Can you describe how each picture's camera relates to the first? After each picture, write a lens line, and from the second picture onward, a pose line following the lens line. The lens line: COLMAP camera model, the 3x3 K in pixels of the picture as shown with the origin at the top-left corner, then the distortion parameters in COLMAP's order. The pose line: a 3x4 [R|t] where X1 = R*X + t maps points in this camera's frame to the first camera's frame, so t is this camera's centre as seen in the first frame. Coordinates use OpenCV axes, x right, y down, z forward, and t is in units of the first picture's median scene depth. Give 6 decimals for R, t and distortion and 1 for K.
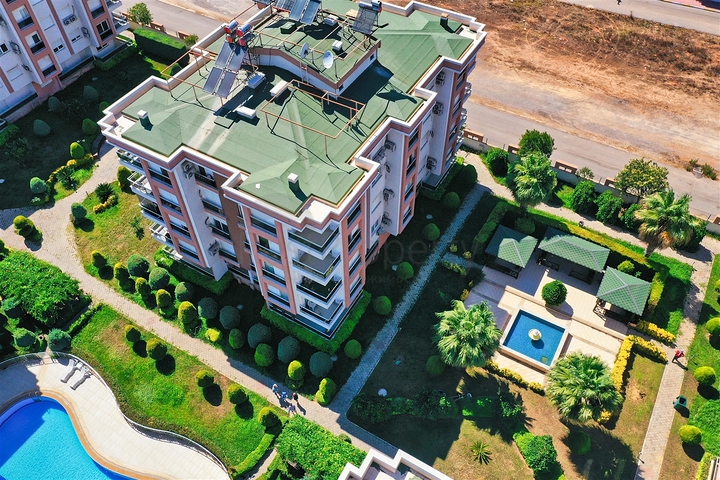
lens RADIAL K [[574.3, 0, 357.4], [0, 574.3, 240.7], [0, 0, 1]] dist [0.008083, -0.004704]
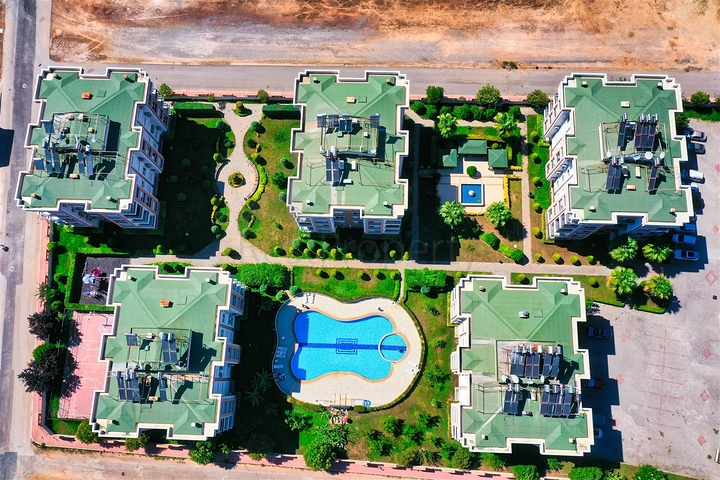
lens RADIAL K [[574.3, 0, 361.8], [0, 574.3, 239.8], [0, 0, 1]] dist [0.008083, -0.004704]
pose [[0.877818, -0.466514, 0.108628, -0.419572], [0.375623, 0.811164, 0.448241, -0.877261], [-0.297226, -0.352671, 0.887288, -0.997931]]
